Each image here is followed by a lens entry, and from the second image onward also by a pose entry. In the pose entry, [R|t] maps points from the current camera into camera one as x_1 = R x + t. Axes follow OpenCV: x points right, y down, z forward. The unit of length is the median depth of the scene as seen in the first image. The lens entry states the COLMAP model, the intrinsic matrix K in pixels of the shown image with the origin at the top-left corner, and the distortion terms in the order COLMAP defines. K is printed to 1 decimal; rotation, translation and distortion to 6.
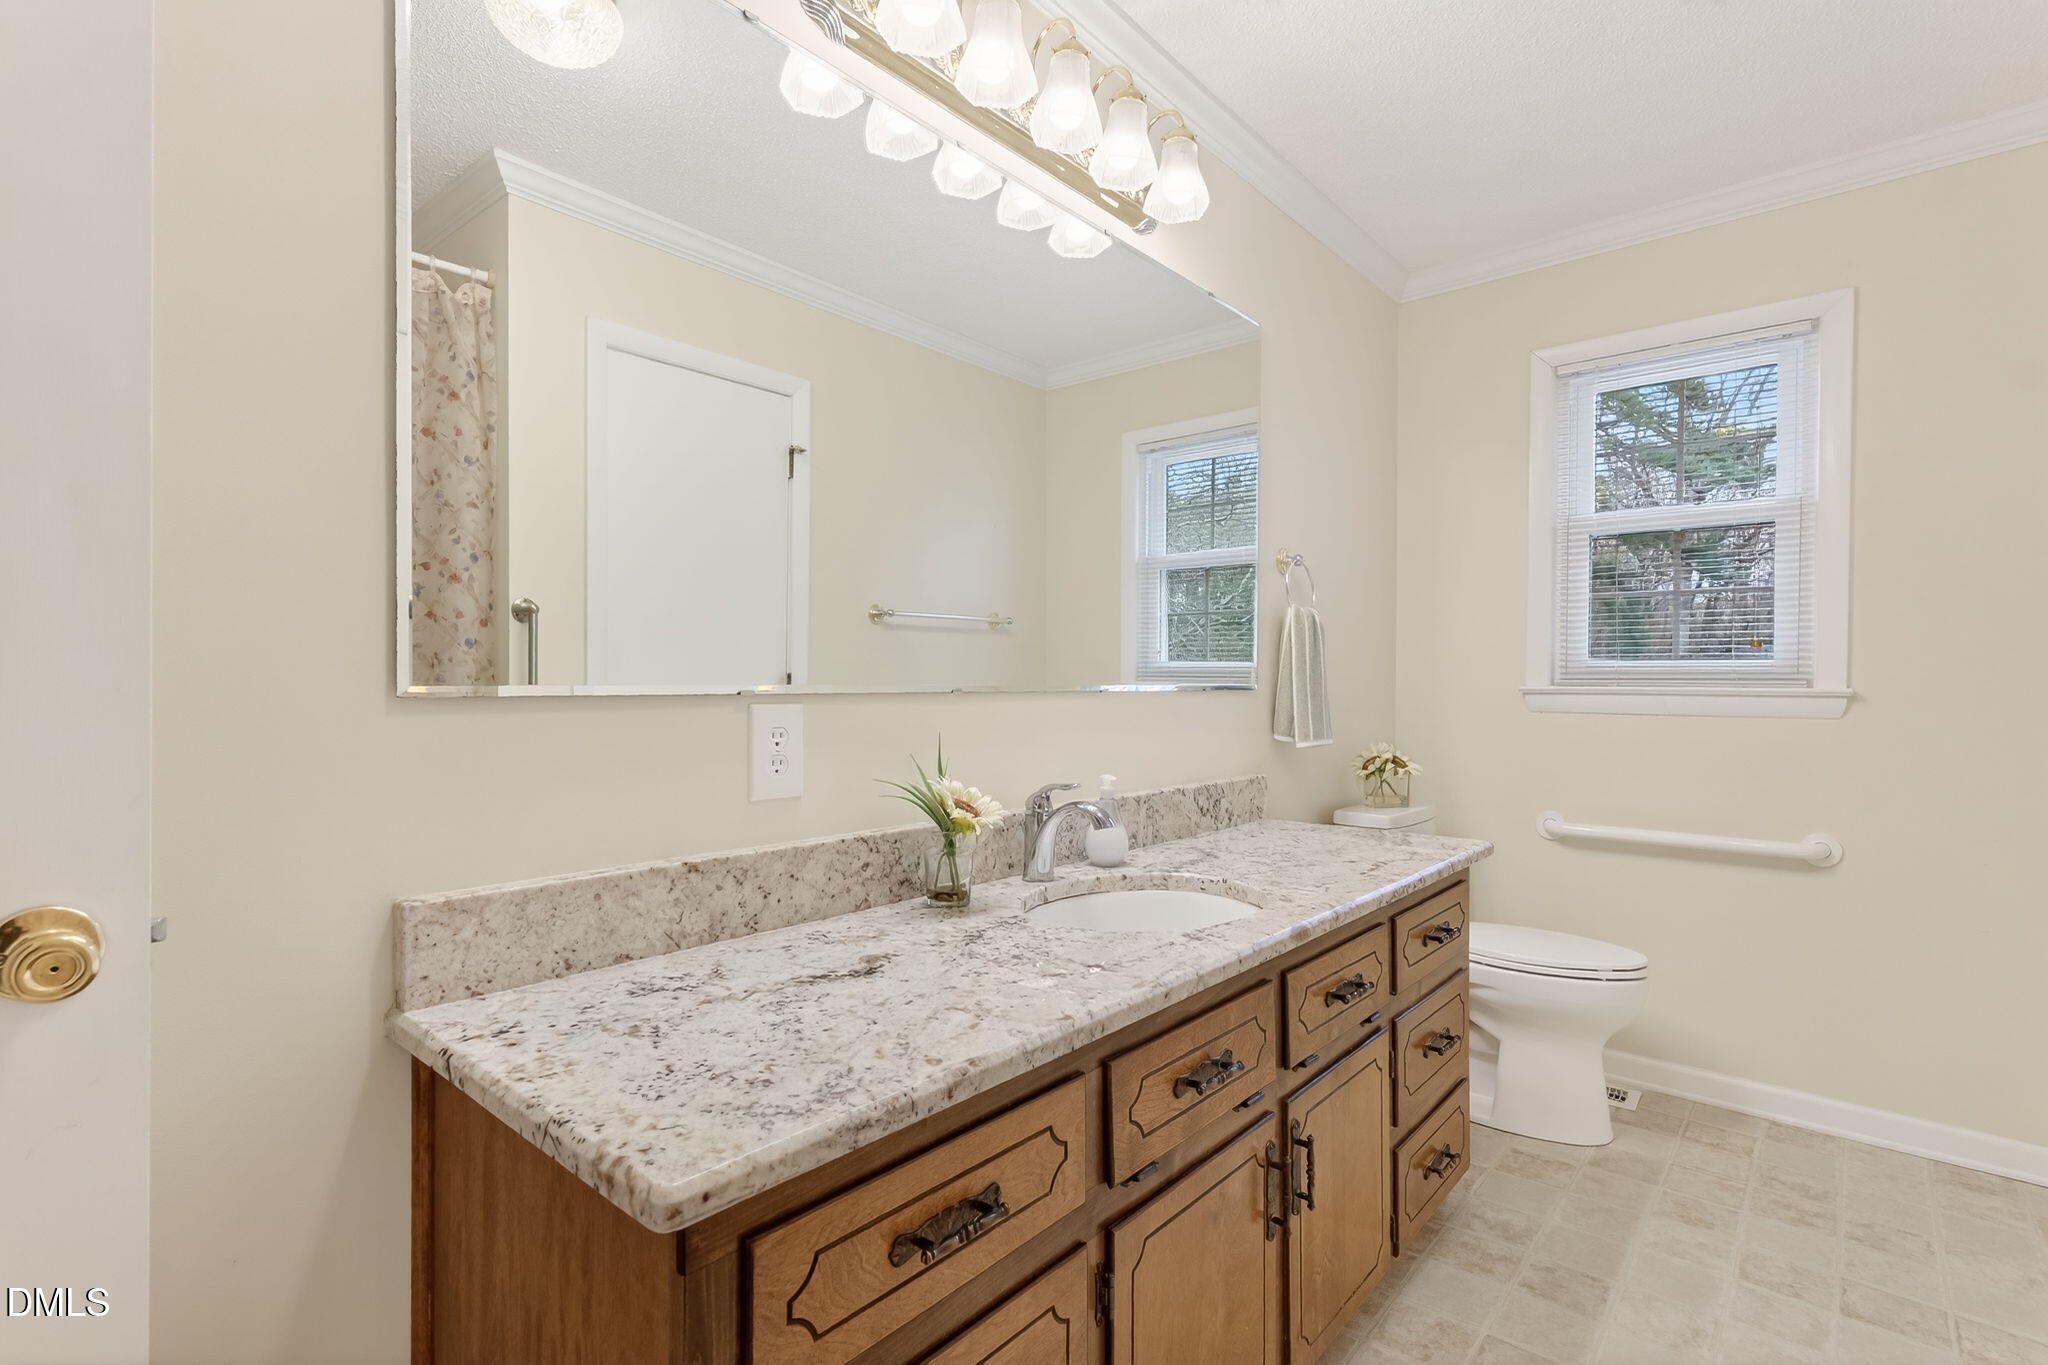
lens RADIAL K [[959.0, 0, 1014.8], [0, 959.0, 699.0], [0, 0, 1]] dist [0.001924, 0.000314]
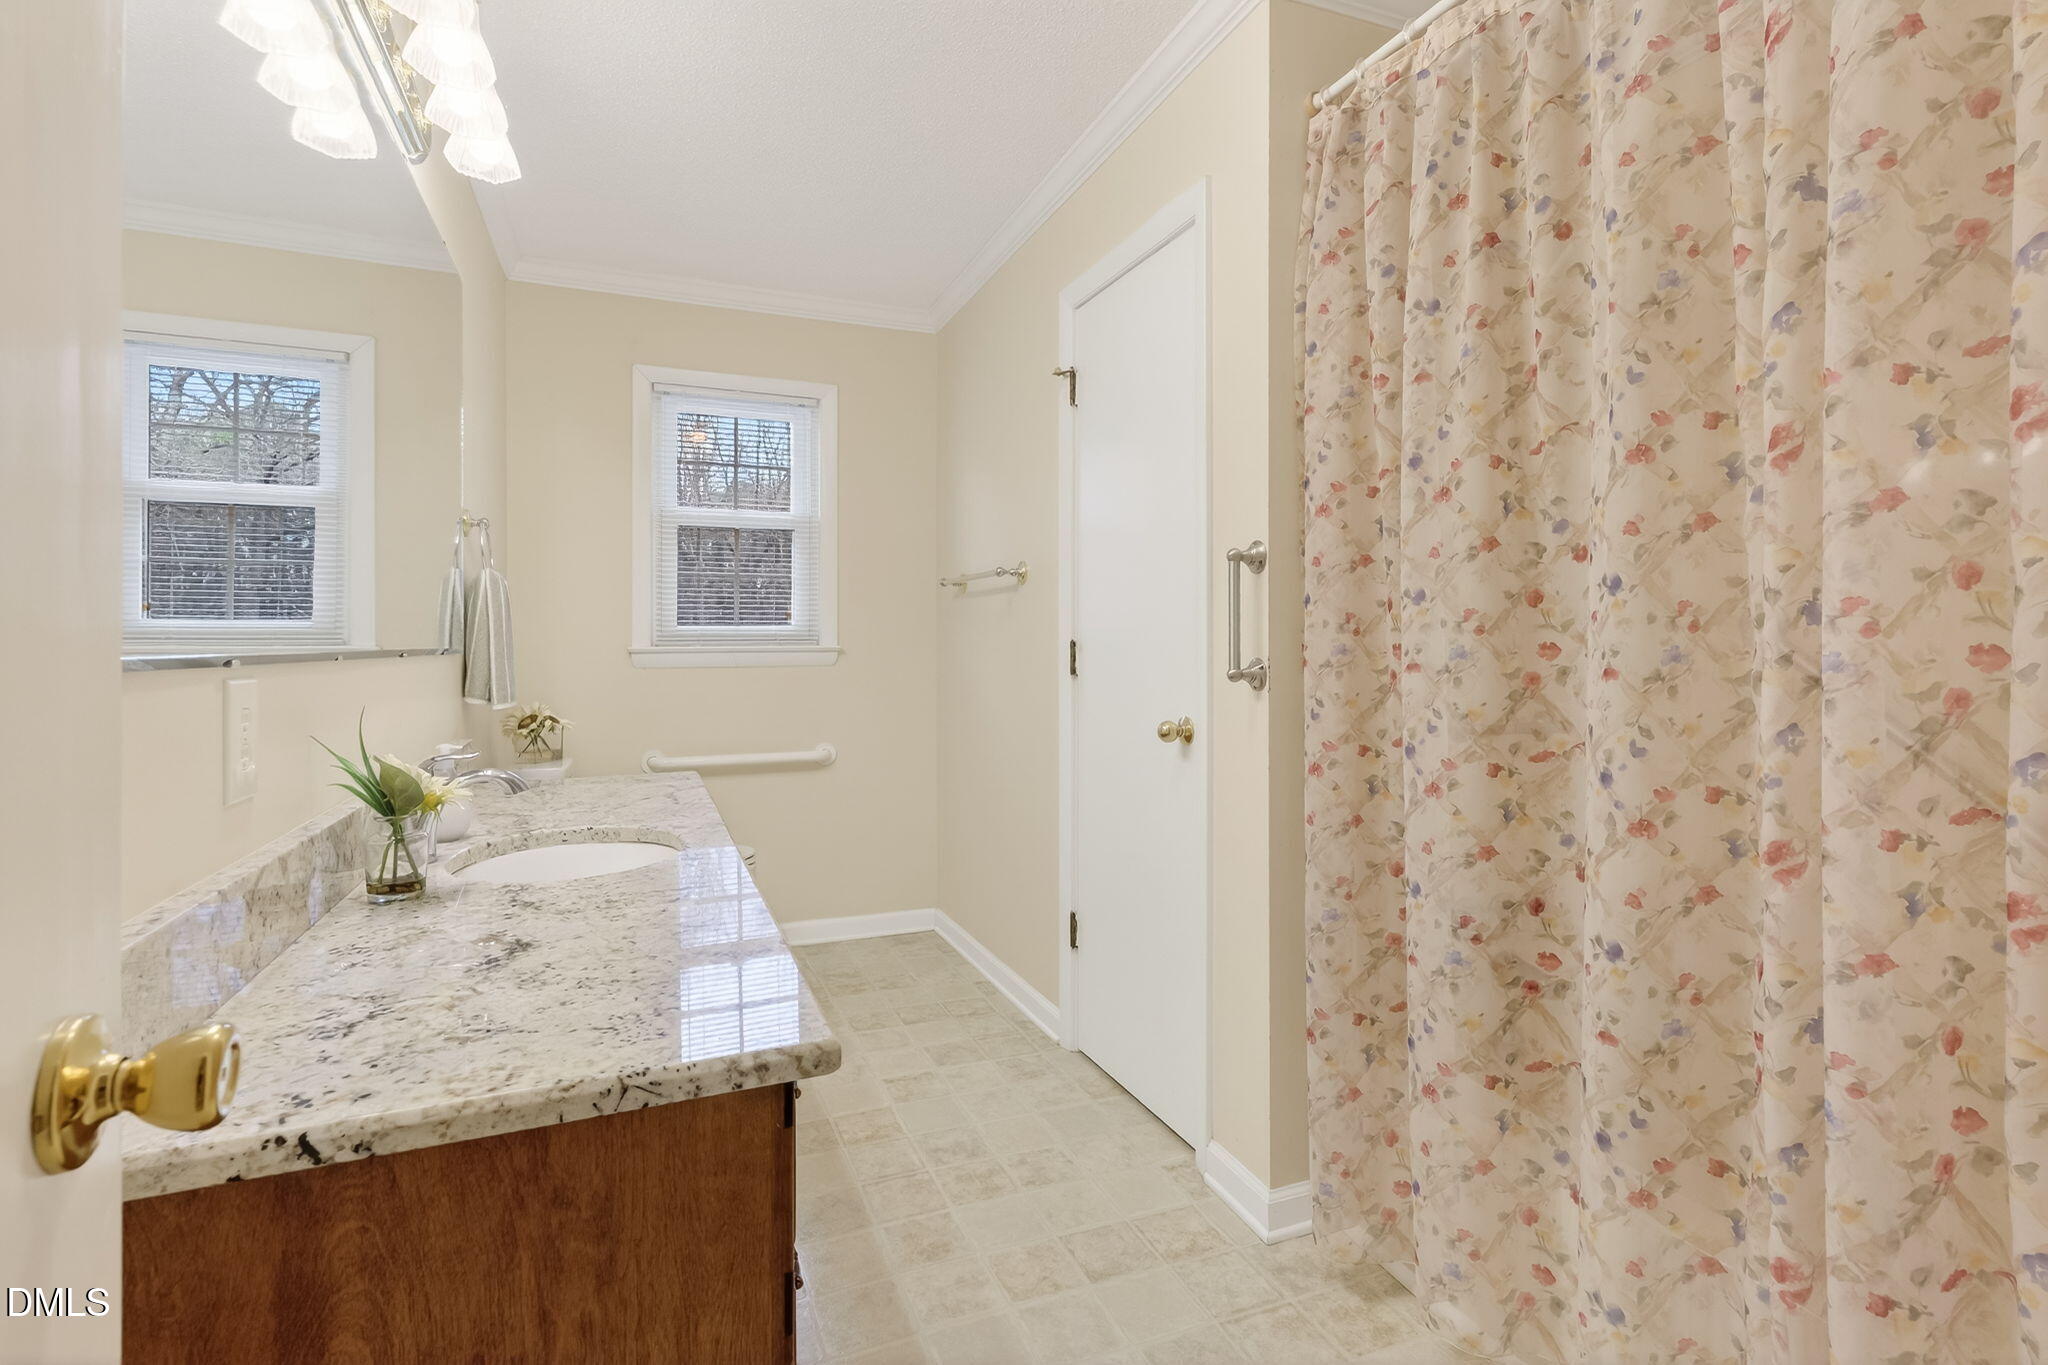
lens RADIAL K [[967.1, 0, 1044.2], [0, 967.1, 653.0], [0, 0, 1]] dist [0.000144, 0.000149]
pose [[0.427773, -0.013882, 0.903780, -0.859586], [0.019294, 0.999794, 0.006225, -0.009874], [-0.903680, 0.014774, 0.427953, 0.100246]]
